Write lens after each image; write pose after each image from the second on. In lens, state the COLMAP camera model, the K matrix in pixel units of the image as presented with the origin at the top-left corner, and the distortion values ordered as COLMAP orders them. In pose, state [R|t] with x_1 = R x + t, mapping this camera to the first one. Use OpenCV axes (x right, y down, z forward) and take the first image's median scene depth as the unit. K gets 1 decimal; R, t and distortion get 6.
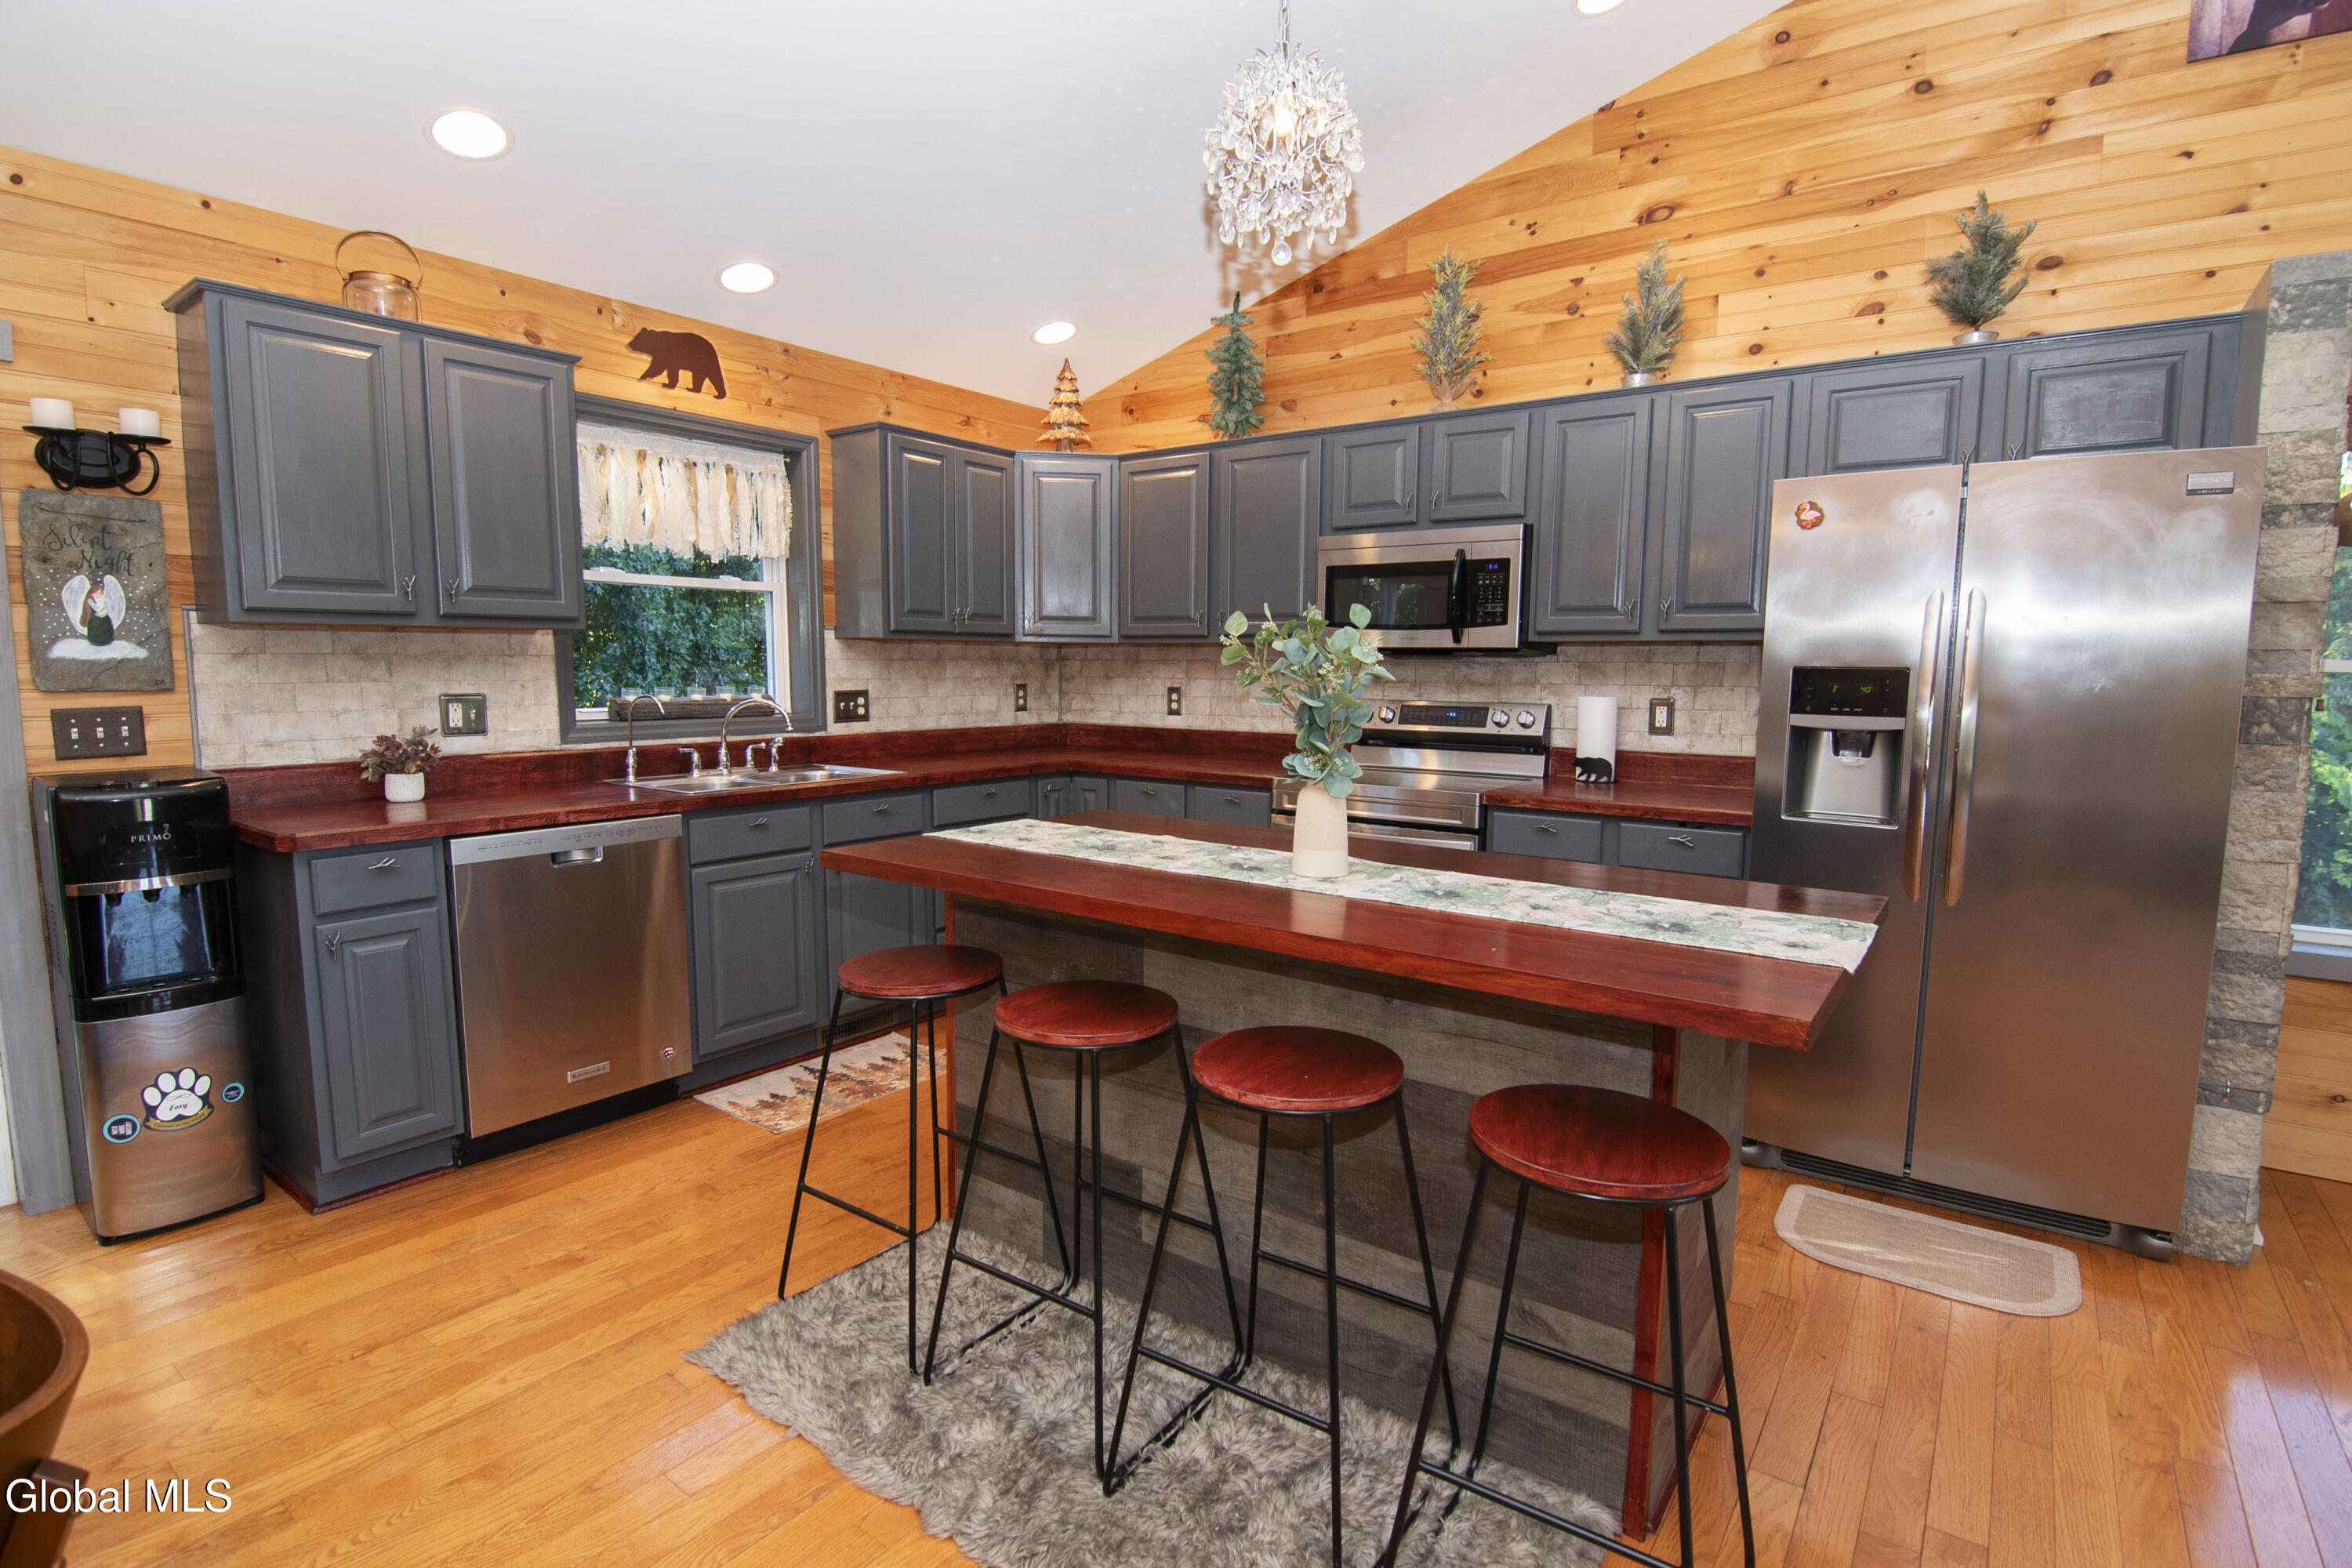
lens RADIAL K [[1140.1, 0, 1175.8], [0, 1140.1, 790.5], [0, 0, 1]] dist [-0.006995, -0.009377]
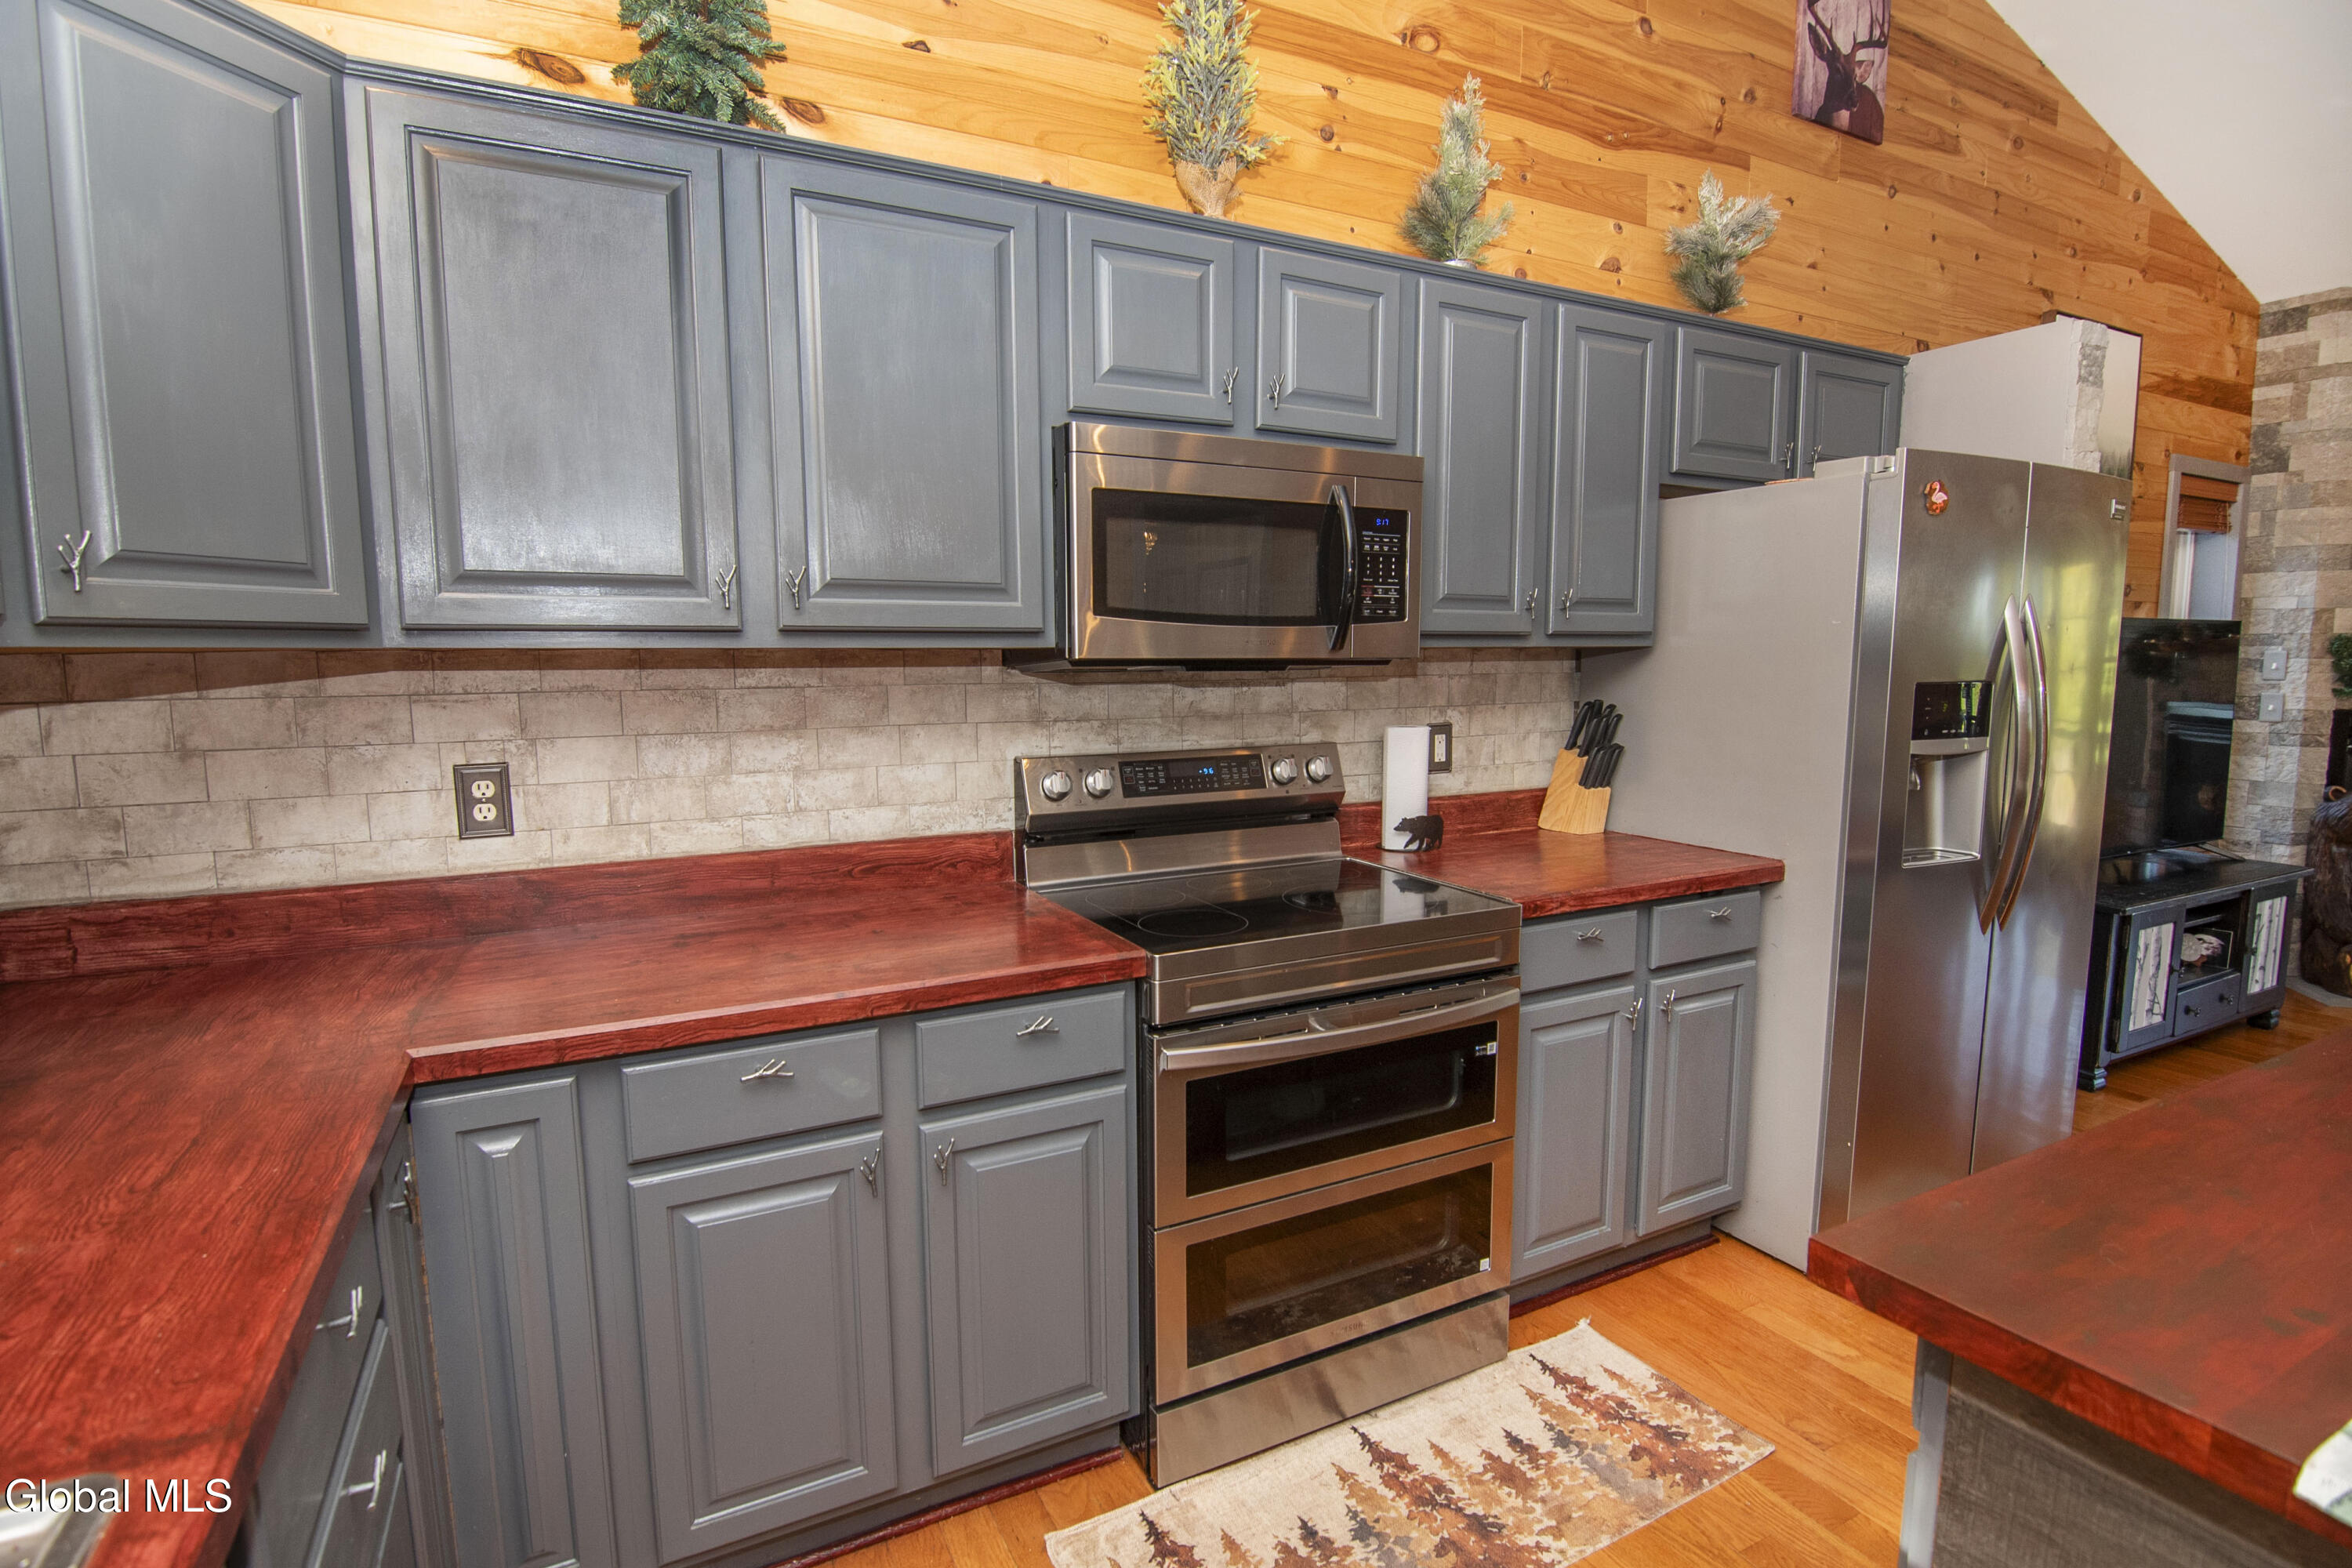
lens RADIAL K [[1140.1, 0, 1175.8], [0, 1140.1, 790.5], [0, 0, 1]] dist [-0.006995, -0.009377]
pose [[0.434764, -0.113968, 0.893304, -0.237882], [0.110252, 0.991234, 0.072803, -0.084170], [-0.893770, 0.066836, 0.443517, 0.628430]]
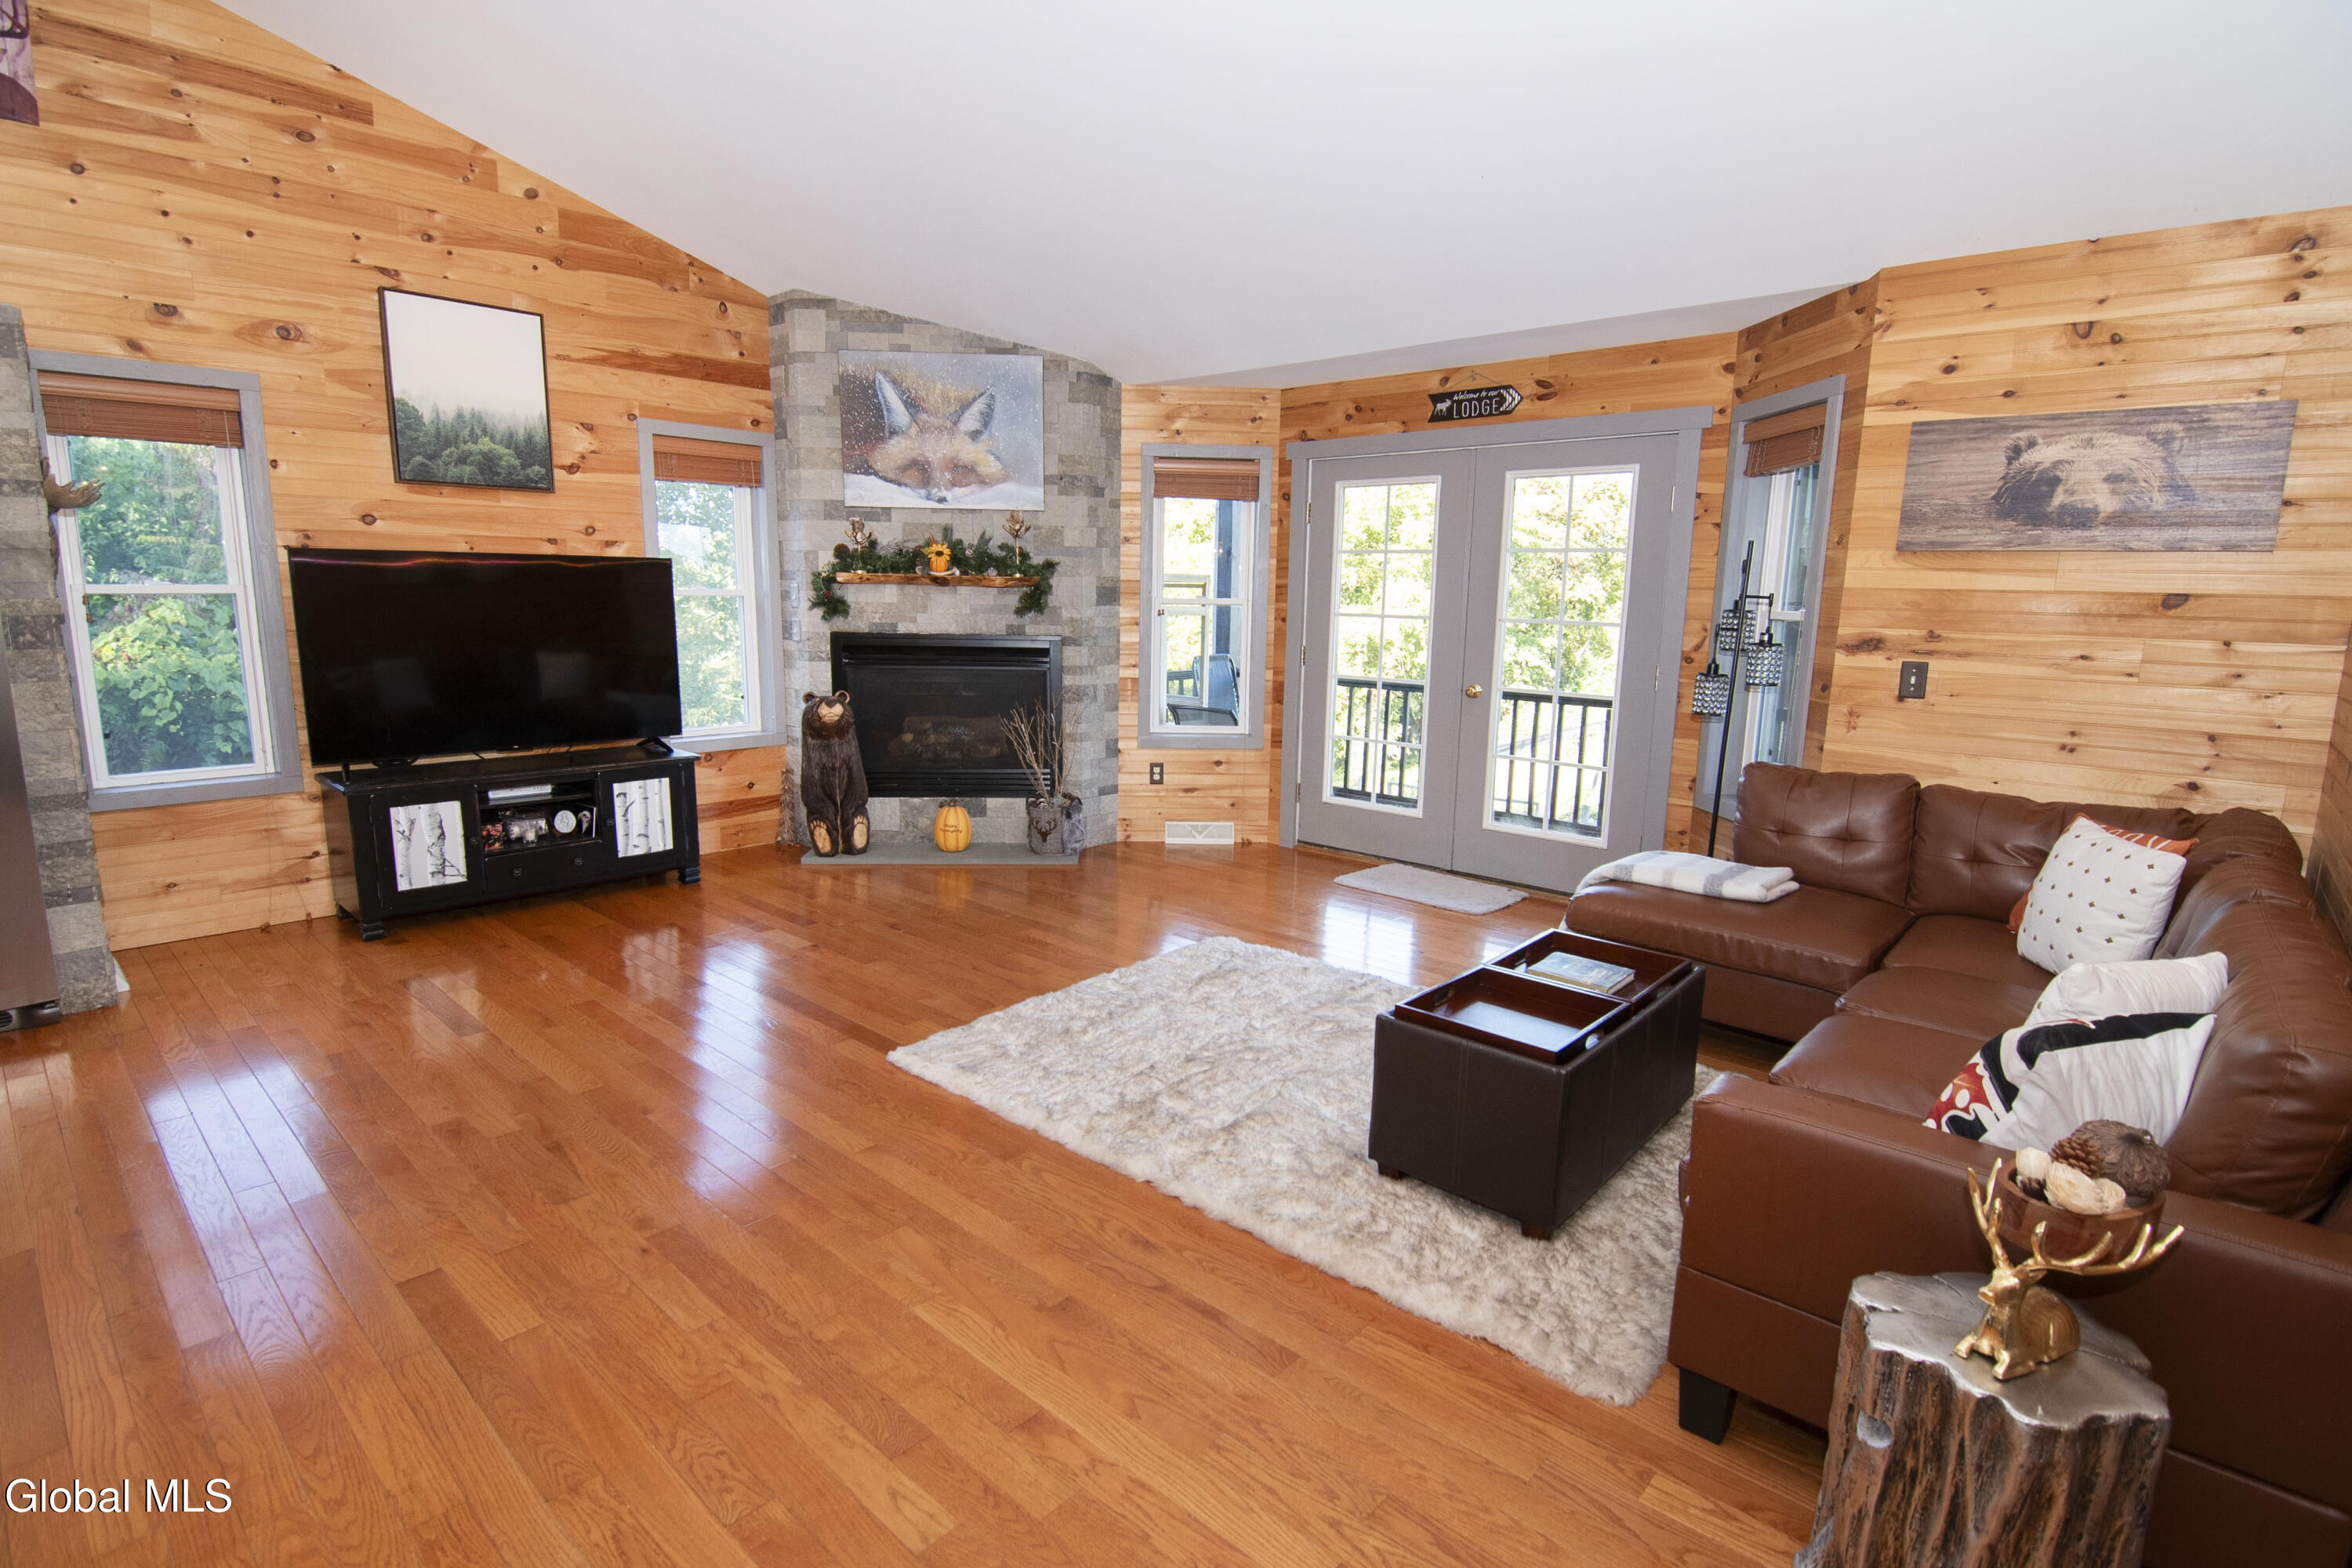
lens RADIAL K [[1140.1, 0, 1175.8], [0, 1140.1, 790.5], [0, 0, 1]] dist [-0.006995, -0.009377]
pose [[0.100092, -0.178787, 0.978783, -0.149017], [0.094554, 0.980980, 0.169519, 0.015575], [-0.990475, 0.075581, 0.115094, -0.285233]]
